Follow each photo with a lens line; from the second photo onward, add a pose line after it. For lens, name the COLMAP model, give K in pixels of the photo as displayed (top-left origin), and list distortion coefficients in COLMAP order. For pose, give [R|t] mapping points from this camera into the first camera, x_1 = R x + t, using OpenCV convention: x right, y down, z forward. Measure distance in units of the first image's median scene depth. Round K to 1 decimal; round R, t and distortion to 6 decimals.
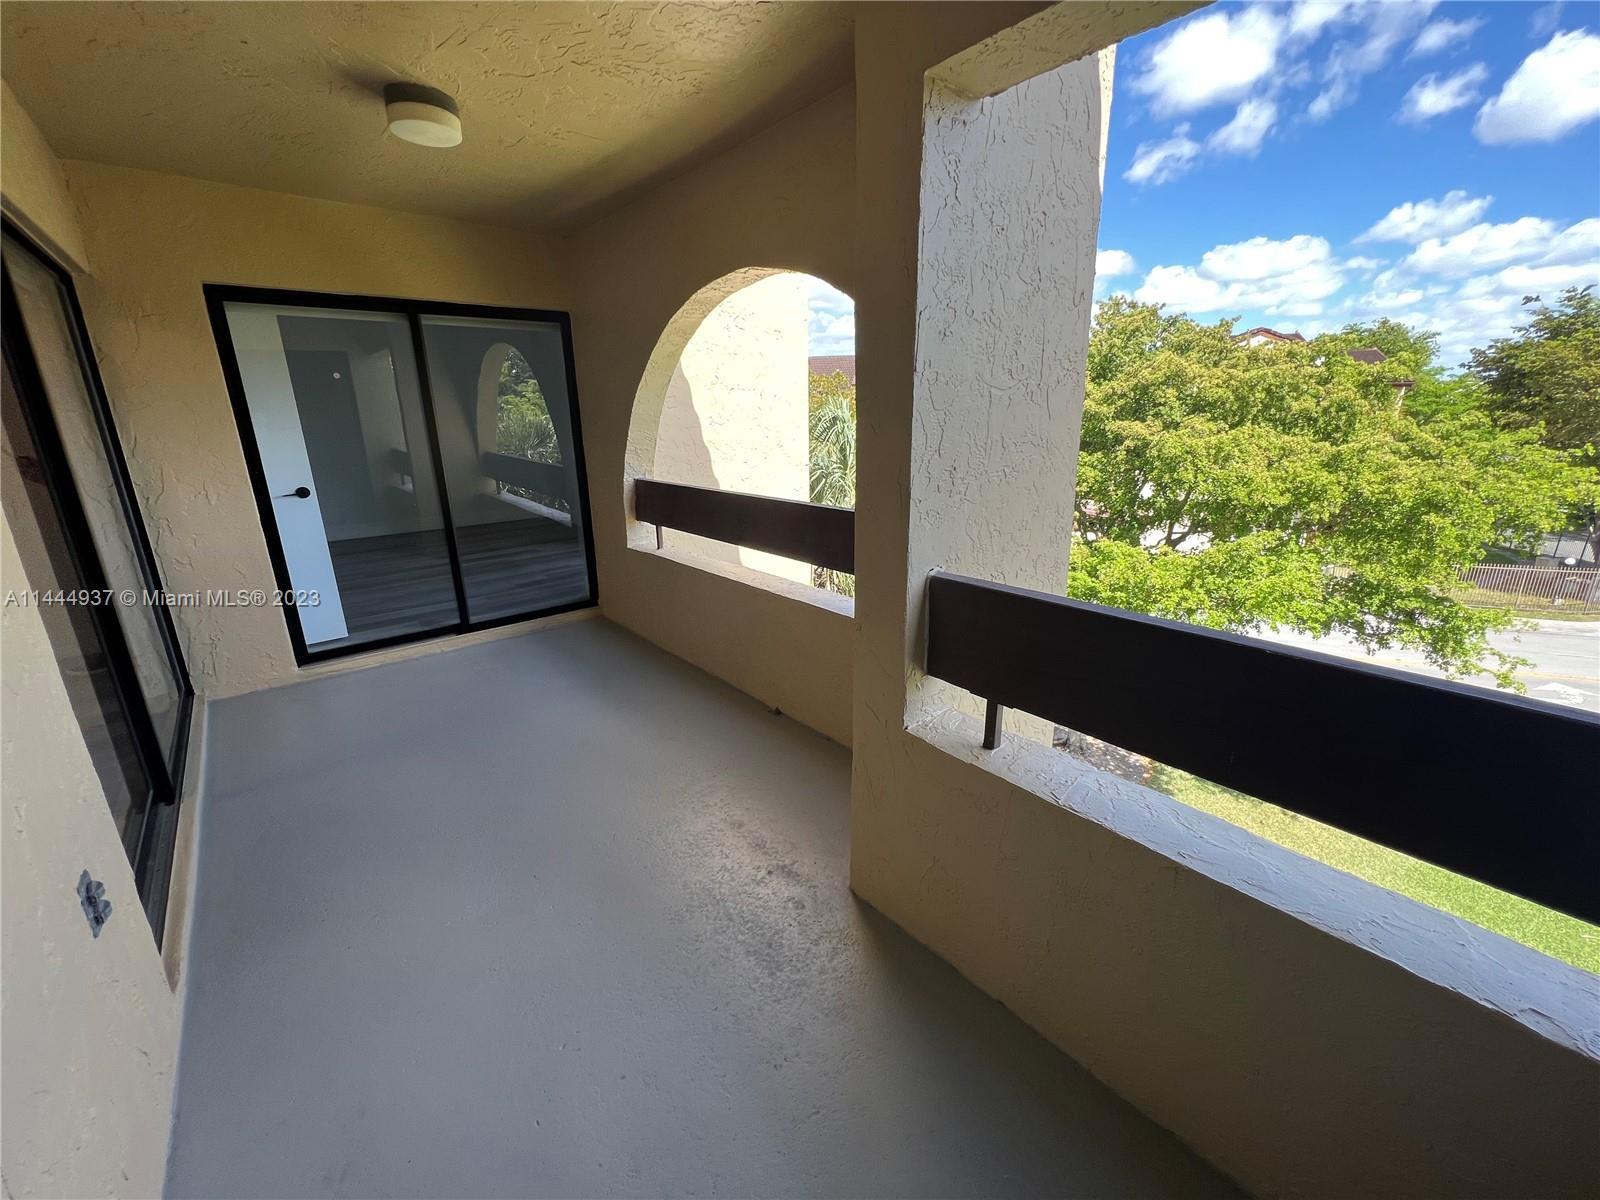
lens RADIAL K [[651.7, 0, 800.0], [0, 651.7, 600.0], [0, 0, 1]] dist [0.000068, -0.000001]
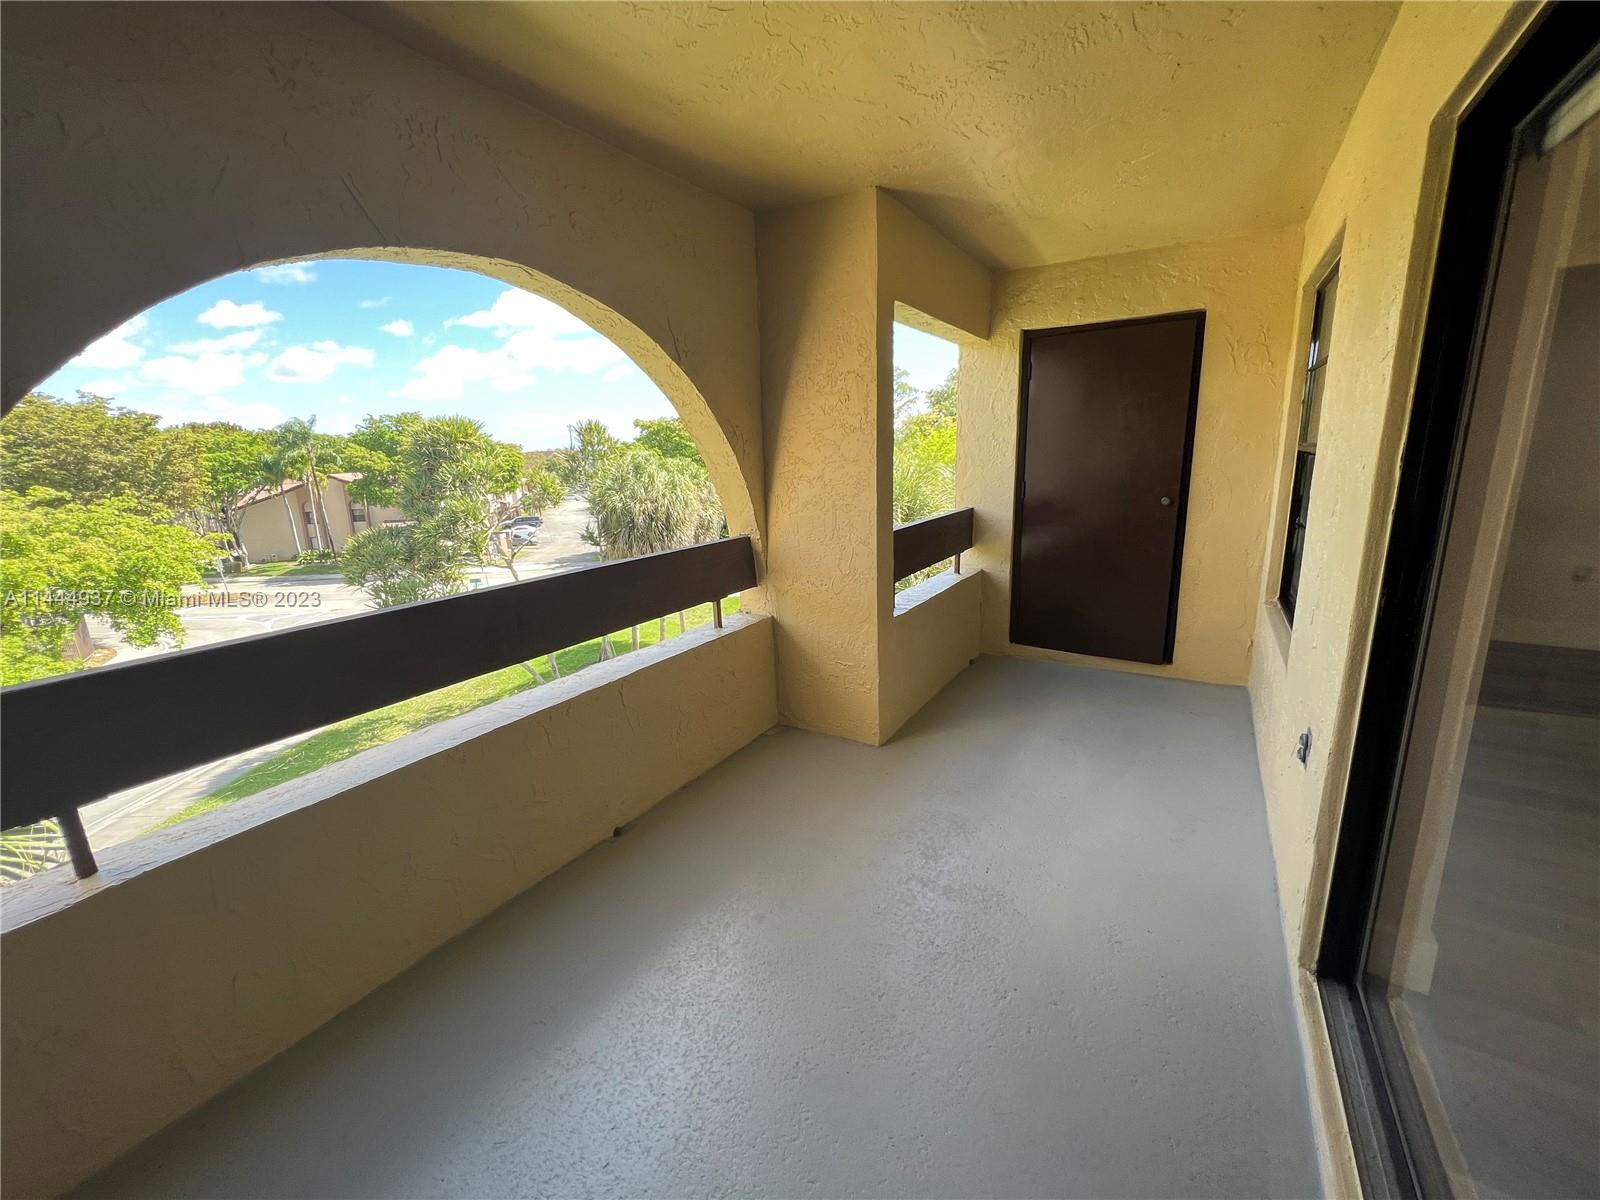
lens RADIAL K [[646.0, 0, 800.0], [0, 646.0, 600.0], [0, 0, 1]] dist [-0.000787, -0.000073]
pose [[-0.319551, -0.182969, 0.929736, -0.899286], [0.302458, 0.910159, 0.283071, -0.277413], [-0.898001, 0.371662, -0.235502, 1.004763]]
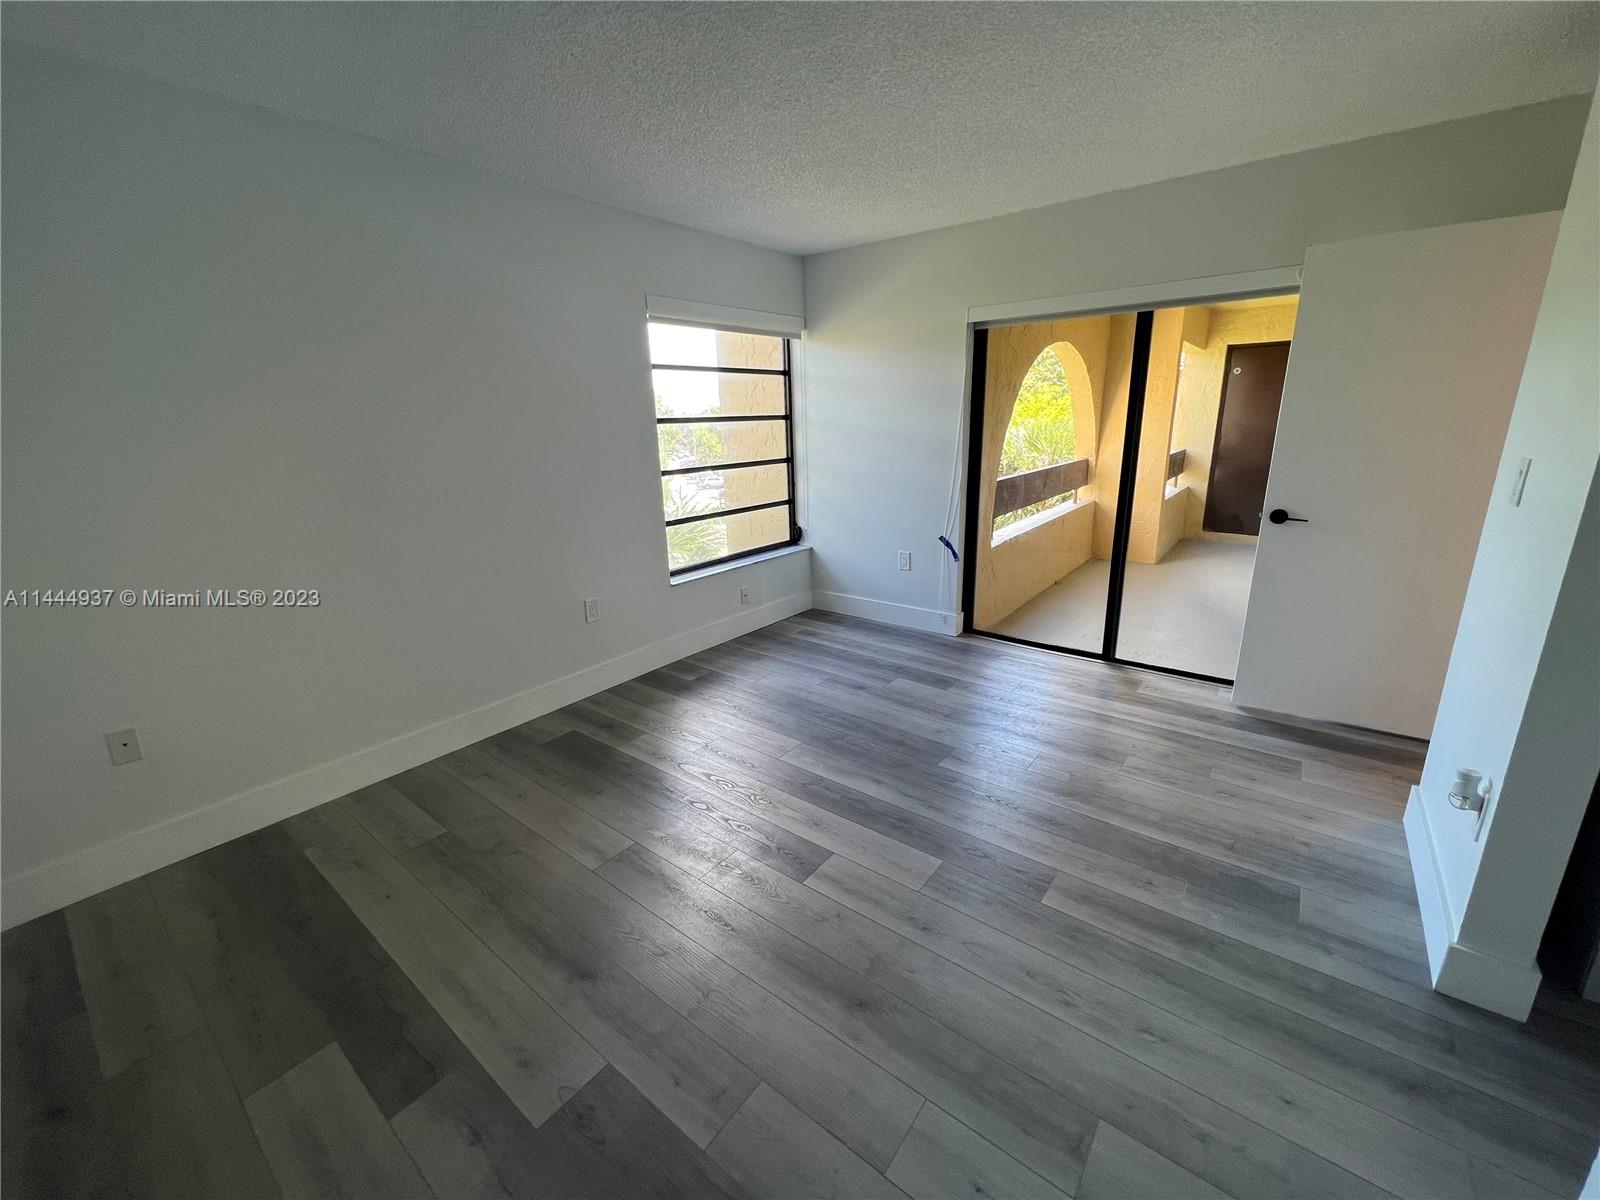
lens RADIAL K [[646.0, 0, 800.0], [0, 646.0, 600.0], [0, 0, 1]] dist [-0.000787, -0.000073]
pose [[-0.228413, -0.261239, 0.937860, -1.769306], [0.287583, 0.902234, 0.321355, -0.640933], [-0.930120, 0.343114, -0.130955, 2.137606]]
